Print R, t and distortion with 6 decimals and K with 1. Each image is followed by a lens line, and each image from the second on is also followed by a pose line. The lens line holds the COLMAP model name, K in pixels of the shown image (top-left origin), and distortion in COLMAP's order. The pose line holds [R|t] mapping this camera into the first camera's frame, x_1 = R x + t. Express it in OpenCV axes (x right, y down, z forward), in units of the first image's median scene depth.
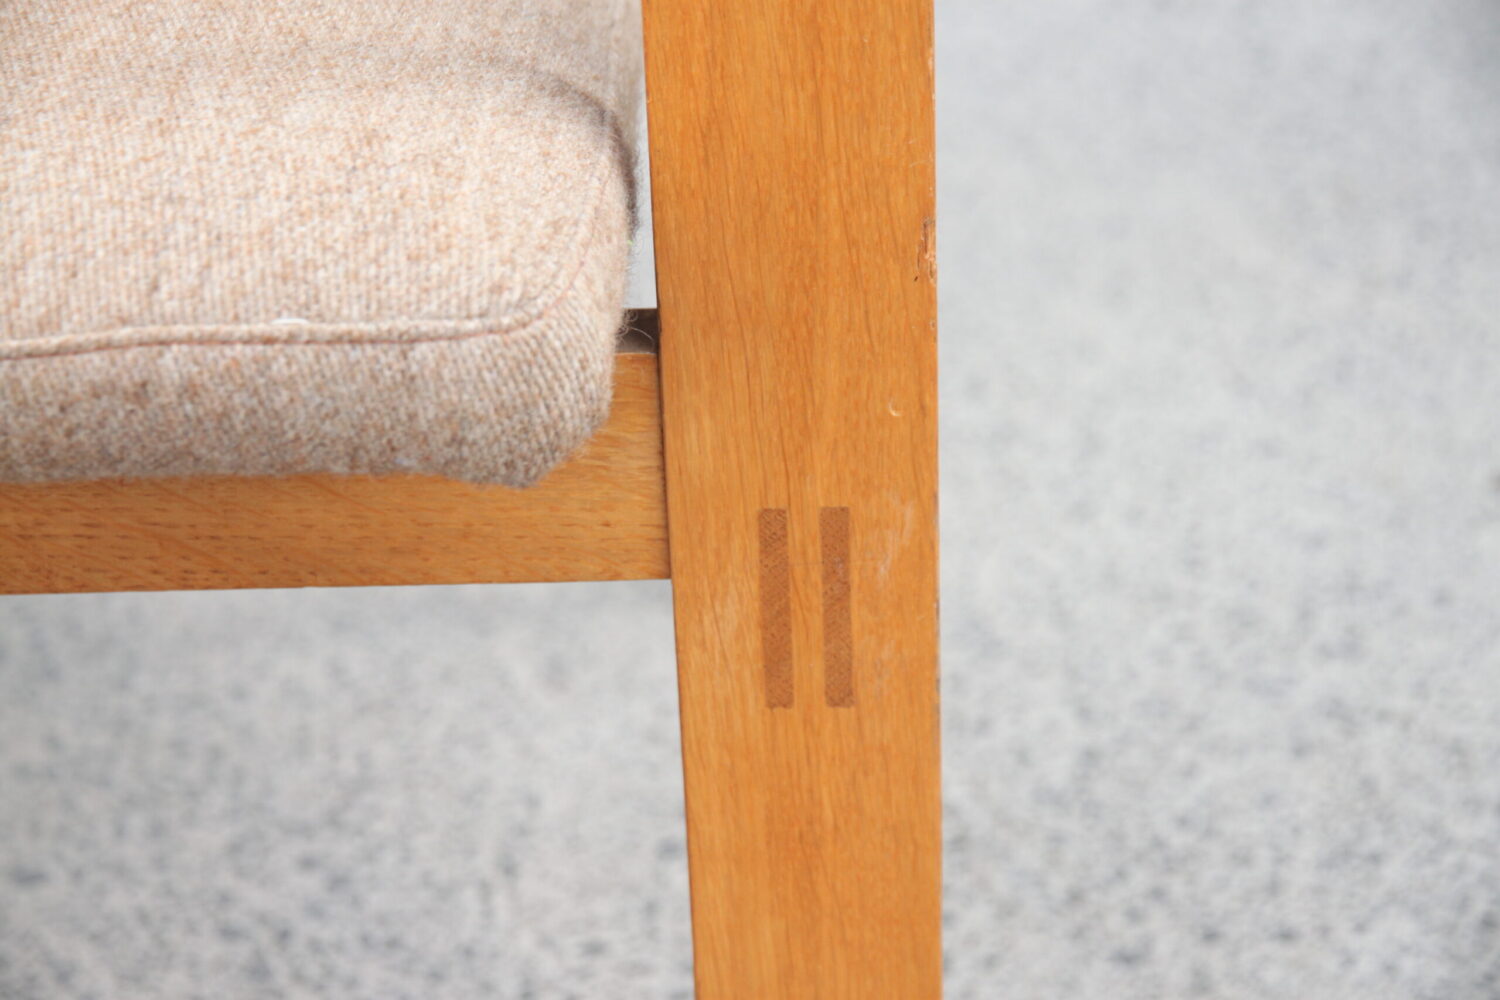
lens RADIAL K [[3550.3, 0, 750.0], [0, 3550.3, 500.0], [0, 0, 1]] dist [0.117677, -0.043055]
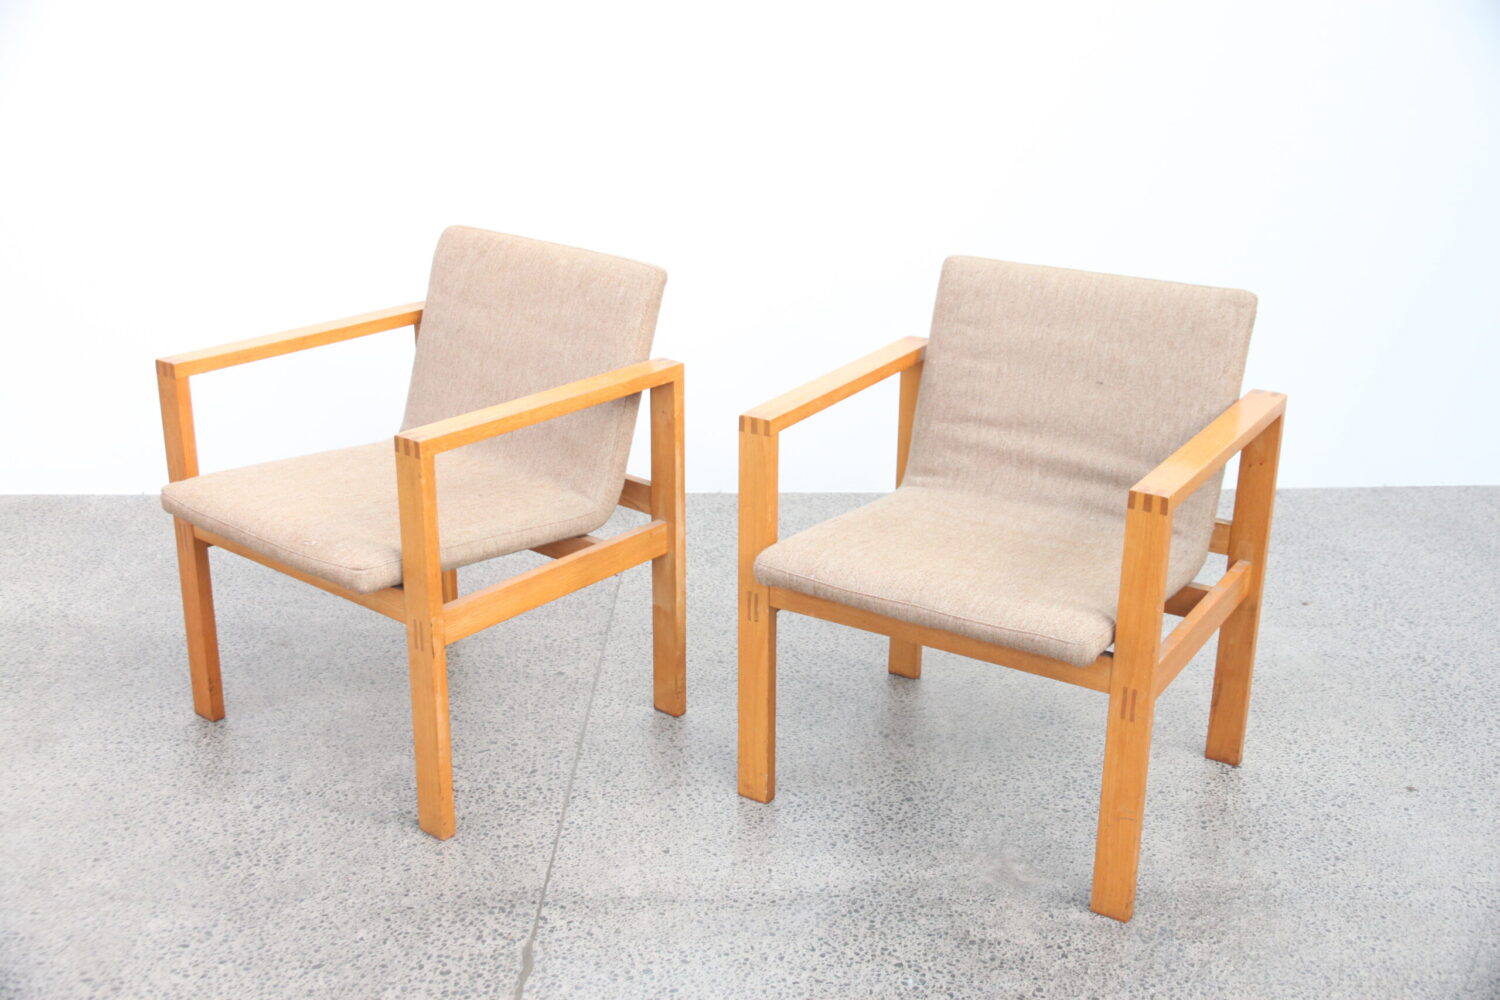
lens RADIAL K [[1721.3, 0, 750.0], [0, 1721.3, 500.0], [0, 0, 1]] dist [-0.000432, 0.009660]
pose [[0.853344, 0.221719, -0.471853, 0.507014], [-0.297842, 0.950154, -0.092178, 0.105188], [0.427896, 0.219197, 0.876845, -1.313108]]
